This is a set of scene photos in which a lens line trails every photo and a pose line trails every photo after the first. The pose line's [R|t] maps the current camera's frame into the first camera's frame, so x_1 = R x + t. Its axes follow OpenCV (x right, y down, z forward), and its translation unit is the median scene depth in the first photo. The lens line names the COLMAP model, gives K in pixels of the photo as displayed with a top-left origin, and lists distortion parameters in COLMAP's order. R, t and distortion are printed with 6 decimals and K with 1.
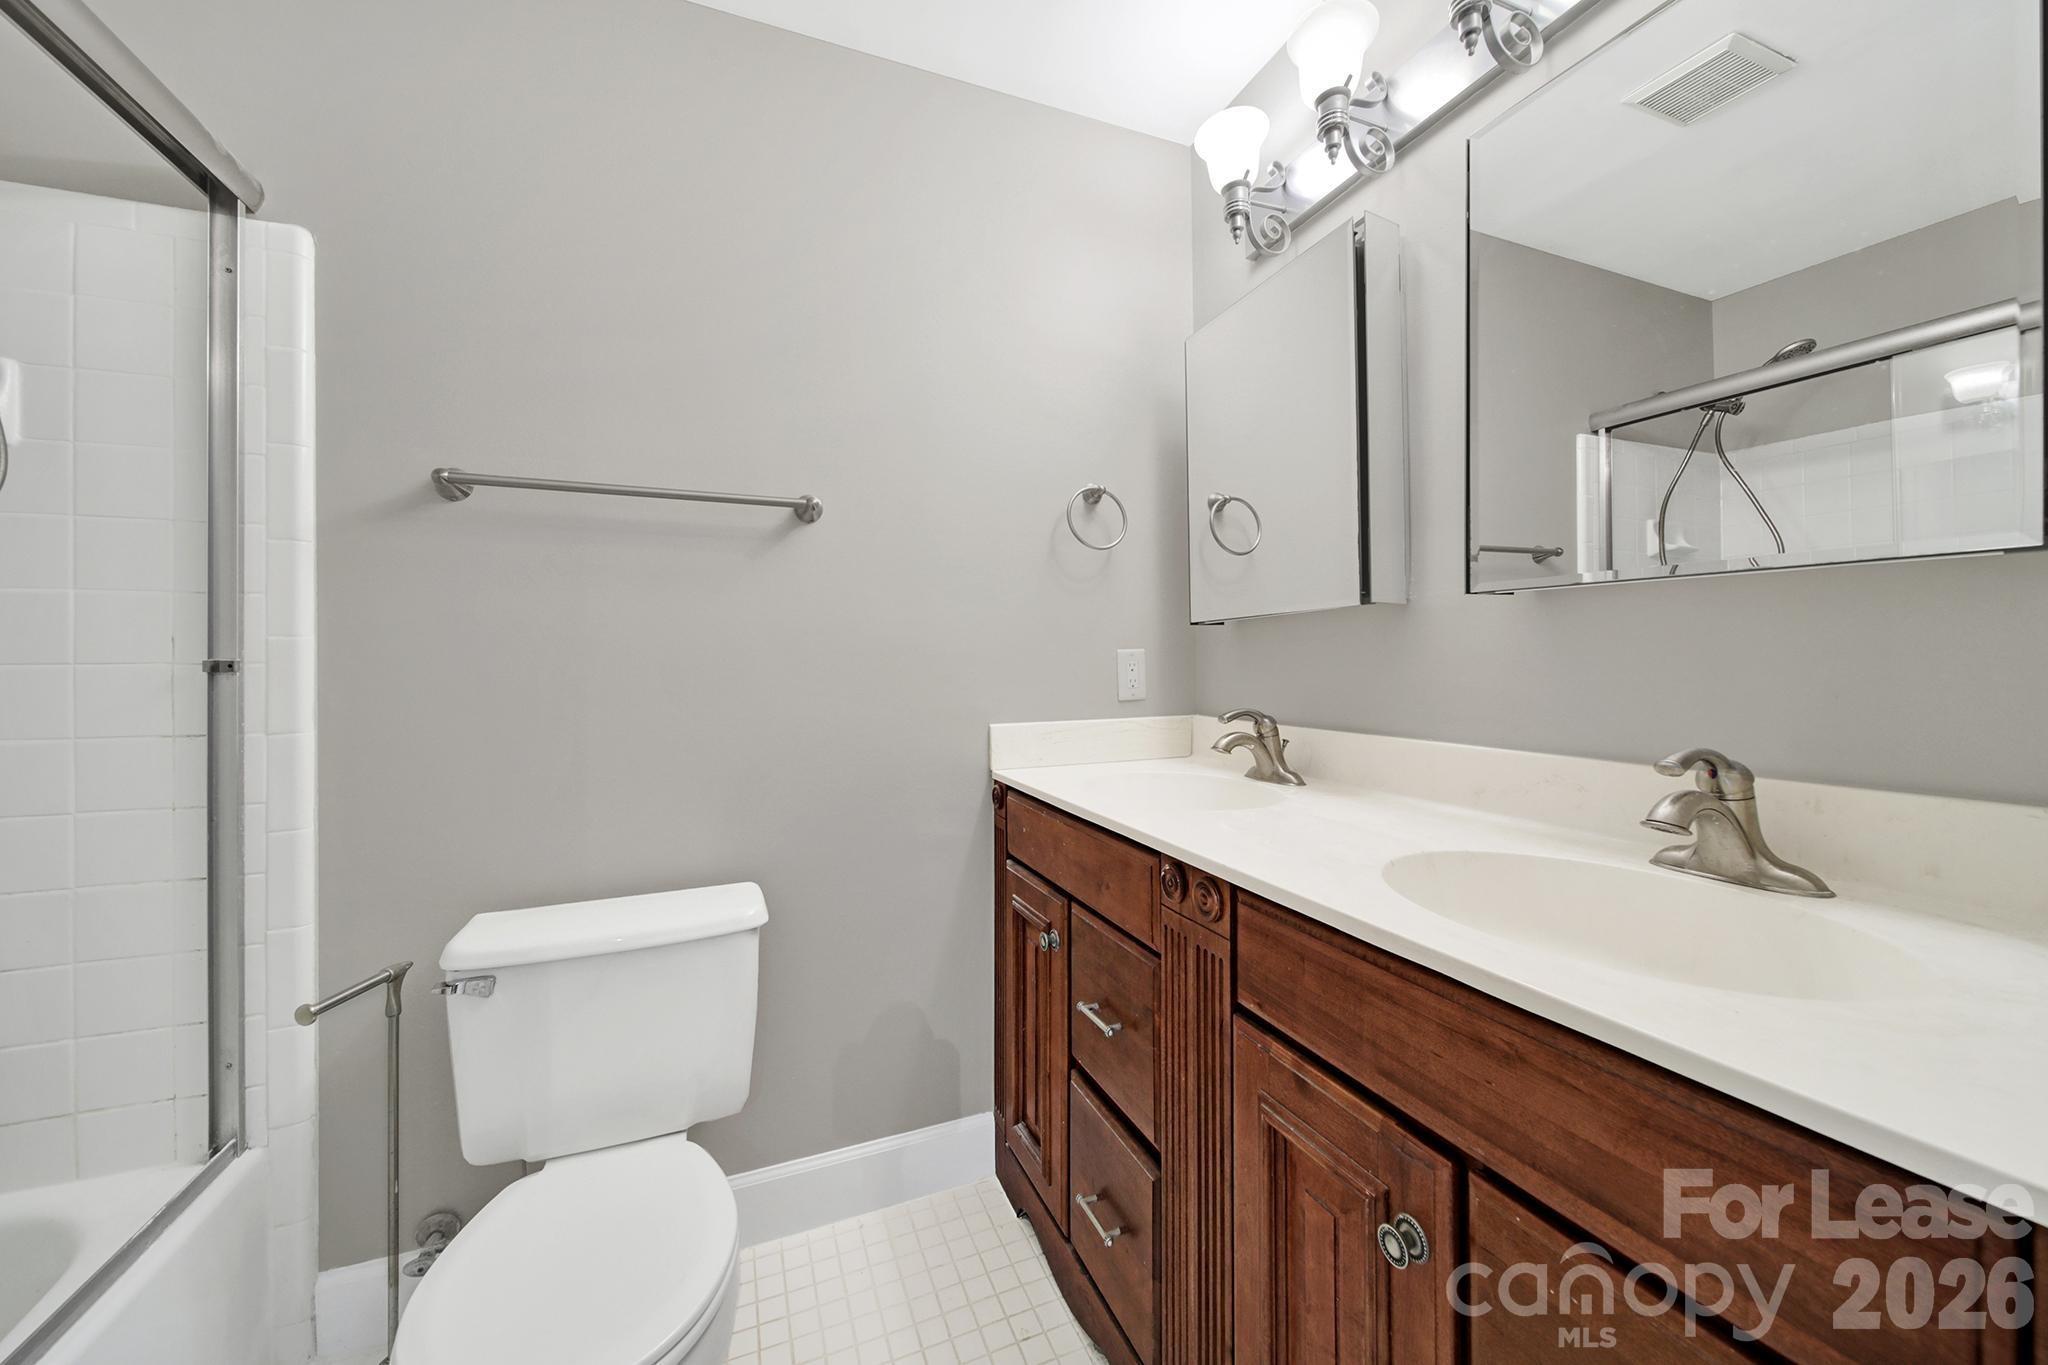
lens RADIAL K [[735.2, 0, 1024.0], [0, 735.2, 682.5], [0, 0, 1]] dist [0.000113, -0.001852]
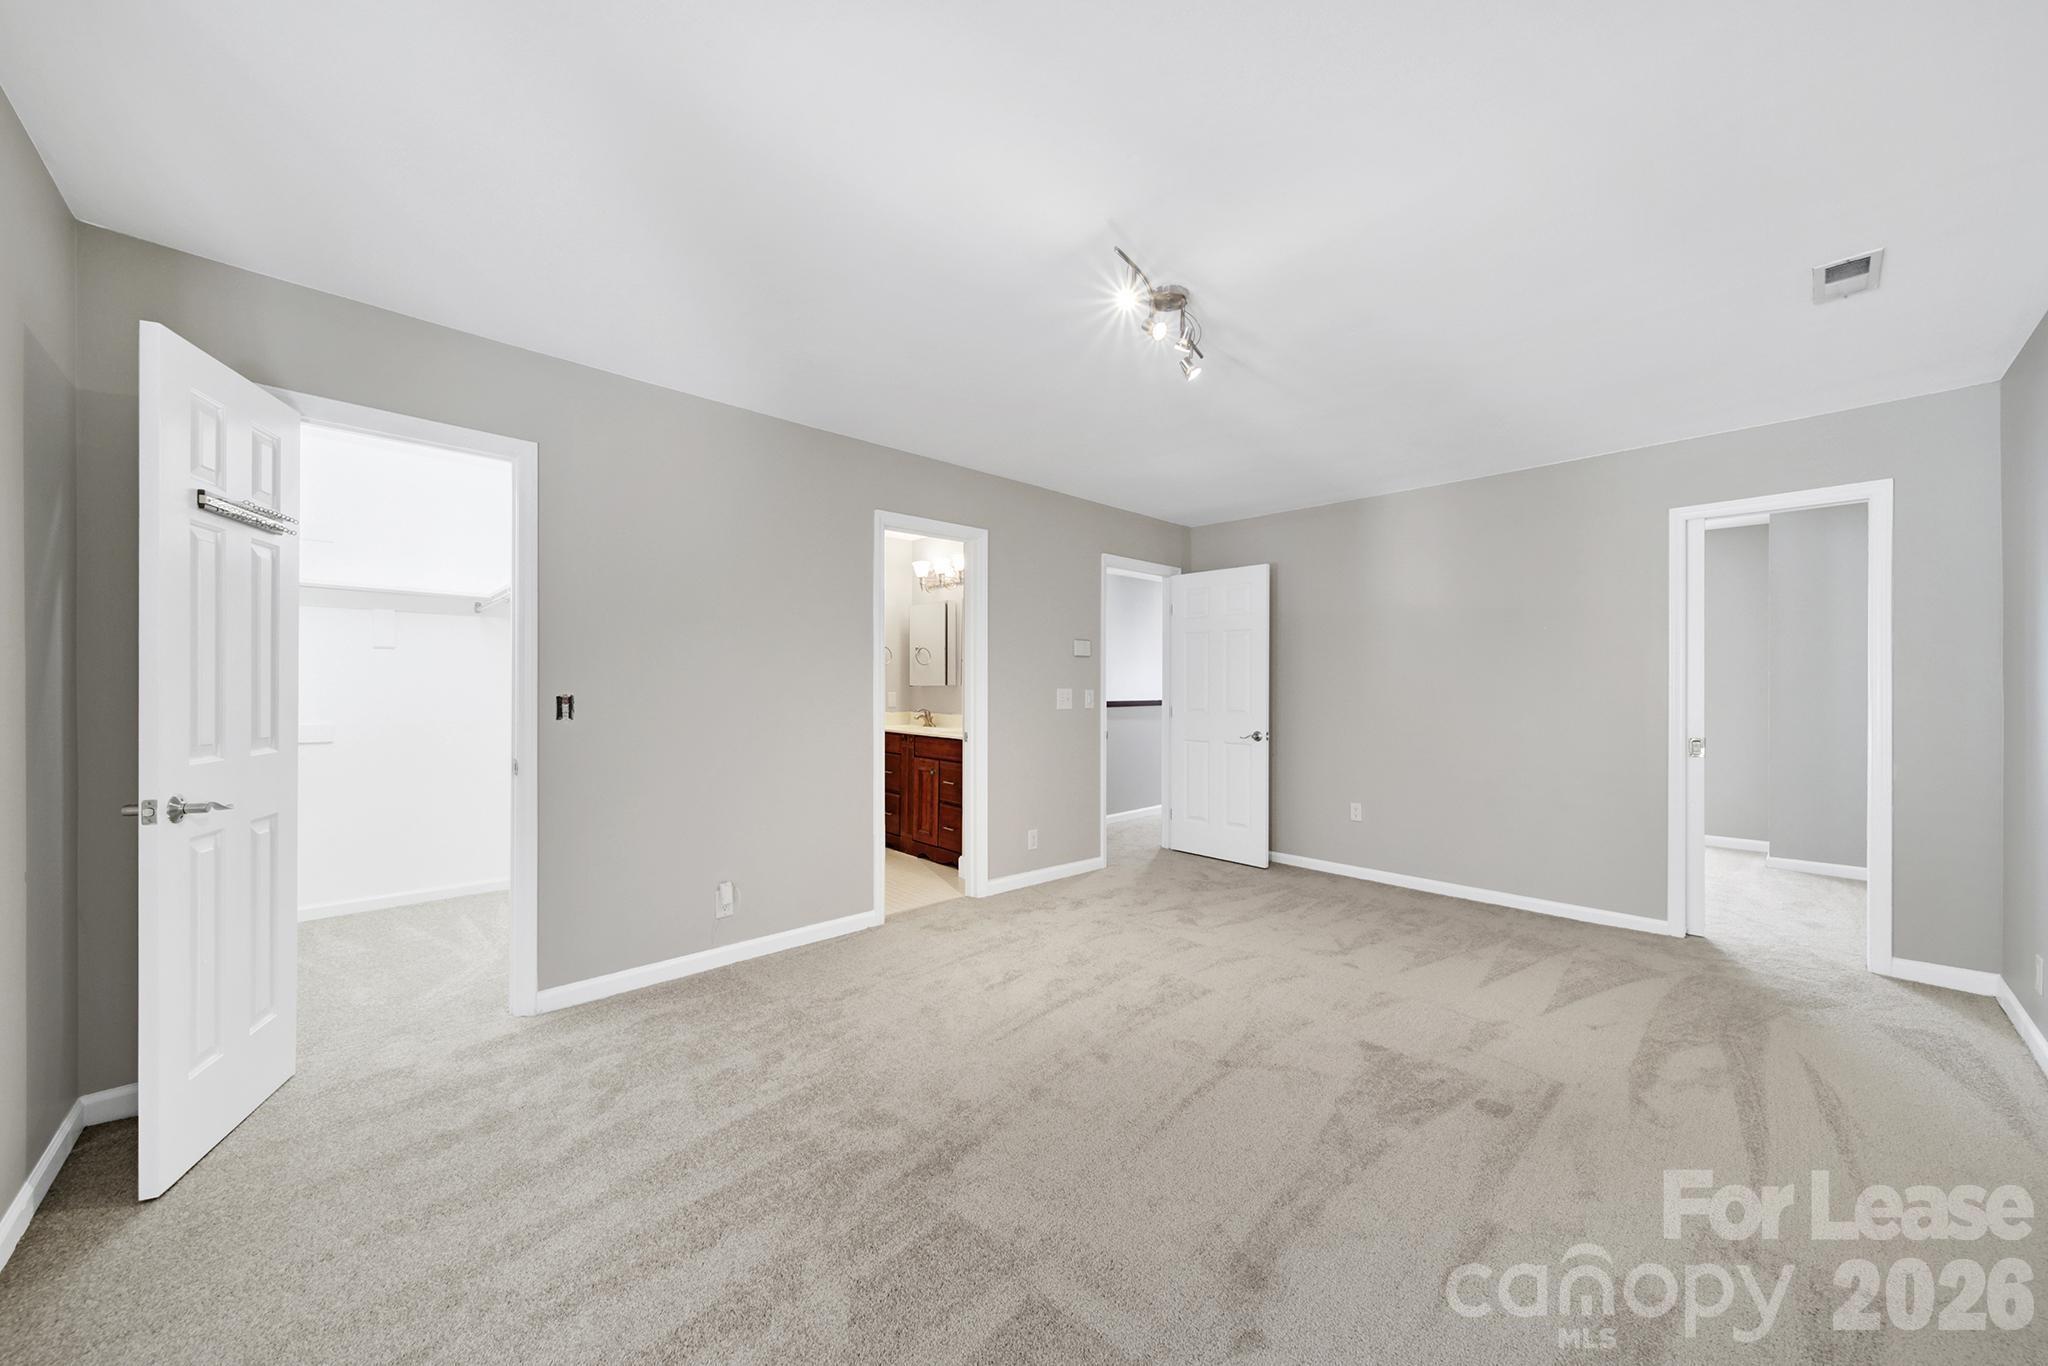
lens RADIAL K [[735.2, 0, 1024.0], [0, 735.2, 683.0], [0, 0, 1]] dist [0.000113, -0.001852]
pose [[0.933234, 0.024027, 0.358464, -0.613908], [-0.010866, 0.999192, -0.038686, 0.046112], [-0.359104, 0.032208, 0.932742, -2.910772]]
